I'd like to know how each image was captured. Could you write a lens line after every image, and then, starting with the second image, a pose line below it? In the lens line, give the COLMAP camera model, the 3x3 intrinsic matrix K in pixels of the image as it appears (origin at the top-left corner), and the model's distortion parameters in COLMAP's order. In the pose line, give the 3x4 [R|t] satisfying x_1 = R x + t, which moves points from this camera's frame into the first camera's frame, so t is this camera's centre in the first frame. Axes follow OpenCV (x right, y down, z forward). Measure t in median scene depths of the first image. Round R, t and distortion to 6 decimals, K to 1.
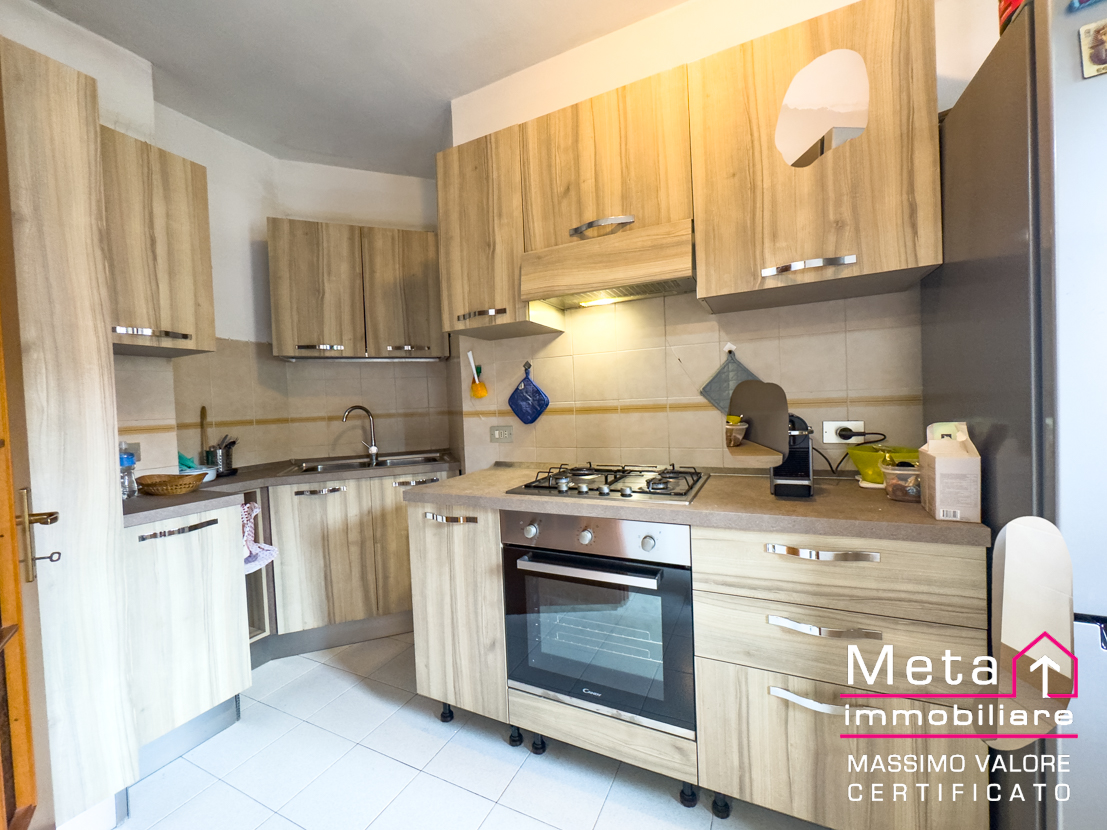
lens RADIAL K [[449.0, 0, 554.5], [0, 449.0, 414.3], [0, 0, 1]] dist [-0.007219, 0.000069]
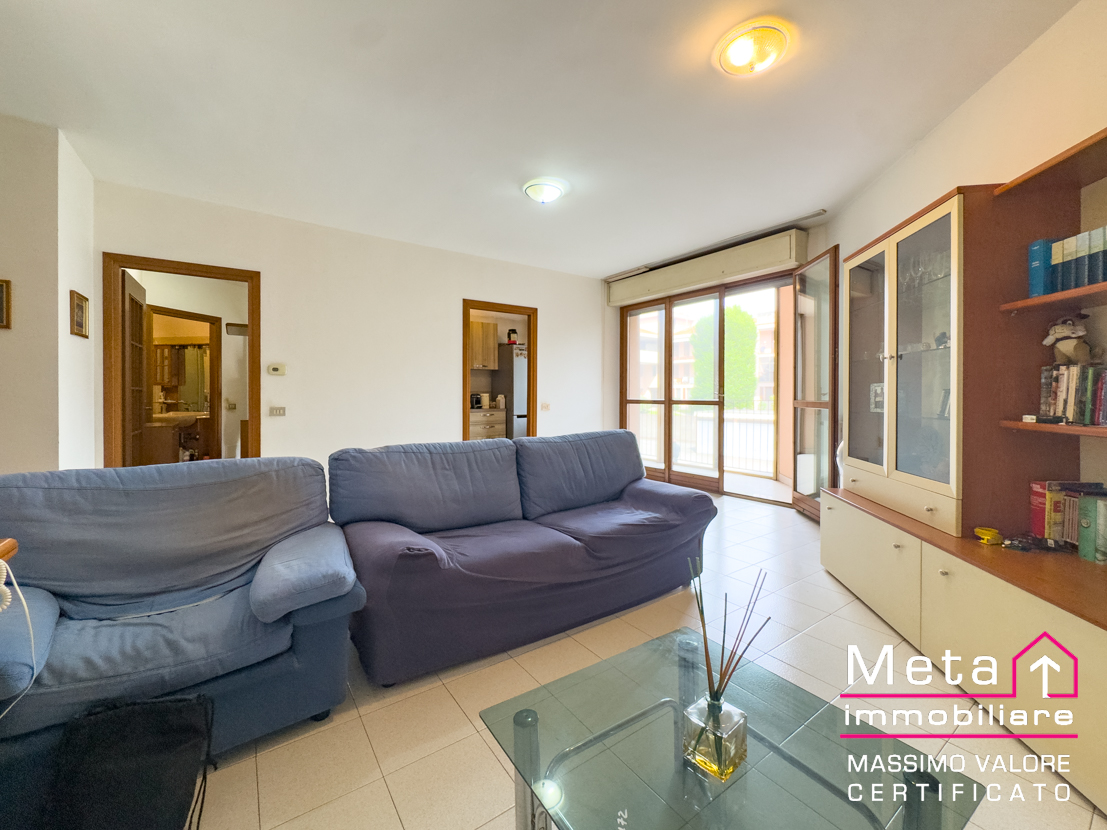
lens RADIAL K [[449.0, 0, 551.5], [0, 449.0, 405.9], [0, 0, 1]] dist [-0.007219, 0.000069]
pose [[0.475937, 0.034013, 0.878821, -3.040680], [0.004035, 0.999157, -0.040856, 0.302729], [-0.879470, 0.022991, 0.475398, -1.871864]]
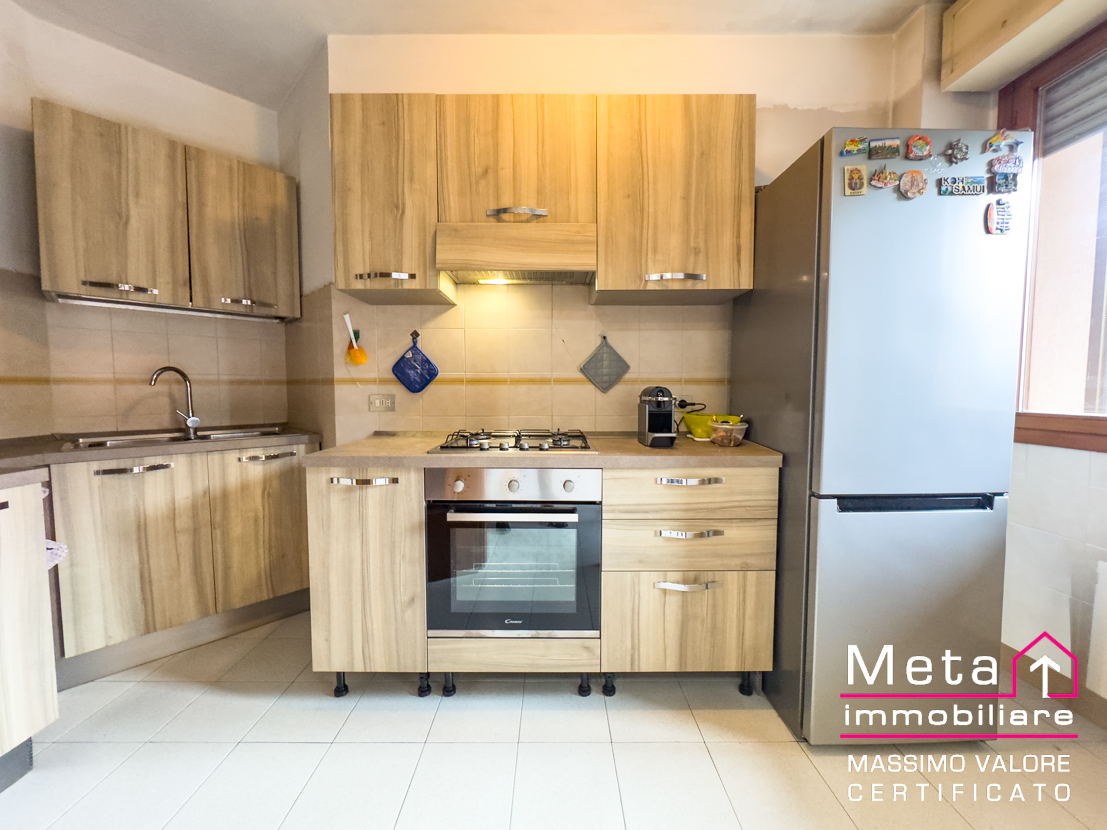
lens RADIAL K [[449.0, 0, 558.5], [0, 449.0, 414.6], [0, 0, 1]] dist [-0.007219, 0.000069]
pose [[0.894115, 0.014754, 0.447594, -0.279498], [-0.026003, 0.999481, 0.018997, 0.054388], [-0.447082, -0.028625, 0.894035, -0.054963]]
